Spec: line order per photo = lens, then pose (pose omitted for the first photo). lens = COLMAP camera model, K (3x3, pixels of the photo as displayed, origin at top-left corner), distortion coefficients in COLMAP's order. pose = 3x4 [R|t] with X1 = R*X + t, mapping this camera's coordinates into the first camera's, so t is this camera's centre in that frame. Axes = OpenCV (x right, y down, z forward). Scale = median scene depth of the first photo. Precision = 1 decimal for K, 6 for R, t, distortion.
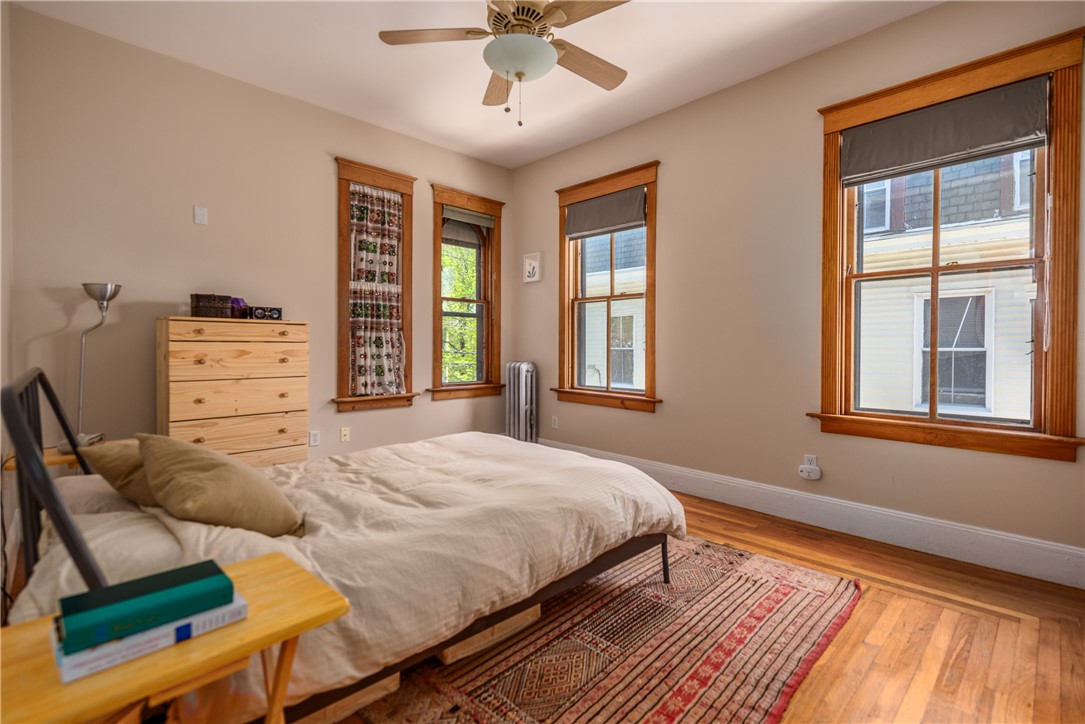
lens RADIAL K [[510.1, 0, 543.6], [0, 510.1, 353.3], [0, 0, 1]] dist [0.018673, 0.000162]
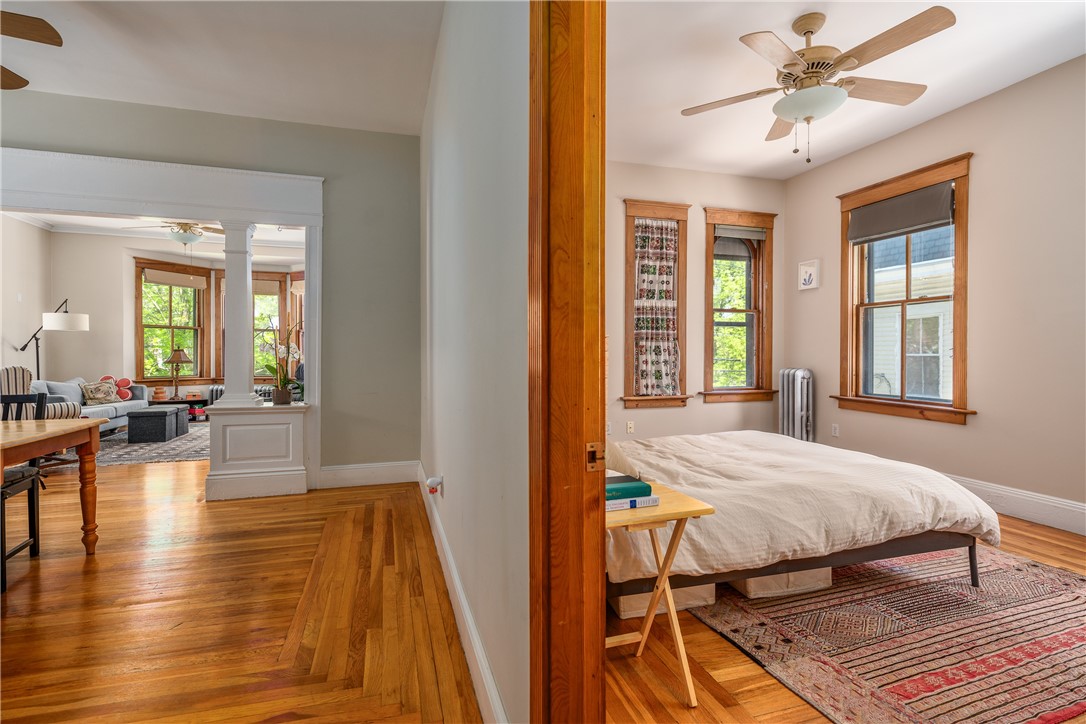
lens RADIAL K [[474.9, 0, 544.9], [0, 474.9, 359.0], [0, 0, 1]] dist [0.011377, -0.003654]
pose [[0.869599, 0.001143, -0.493757, -0.010358], [-0.001937, 0.999998, -0.001096, -0.000456], [0.493755, 0.001910, 0.869599, -0.074941]]
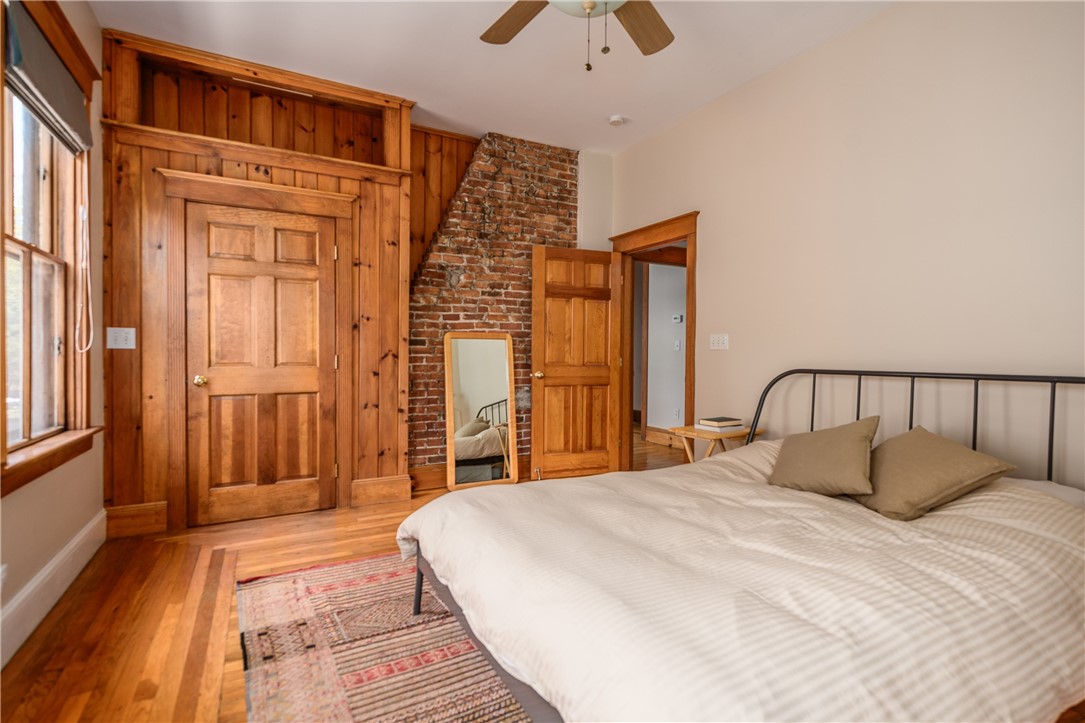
lens RADIAL K [[510.1, 0, 543.6], [0, 510.1, 352.8], [0, 0, 1]] dist [0.018673, 0.000162]
pose [[-0.962241, -0.010625, 0.271990, -0.059604], [-0.007782, 0.999903, 0.011530, -0.001613], [-0.272086, 0.008978, -0.962231, 0.532184]]
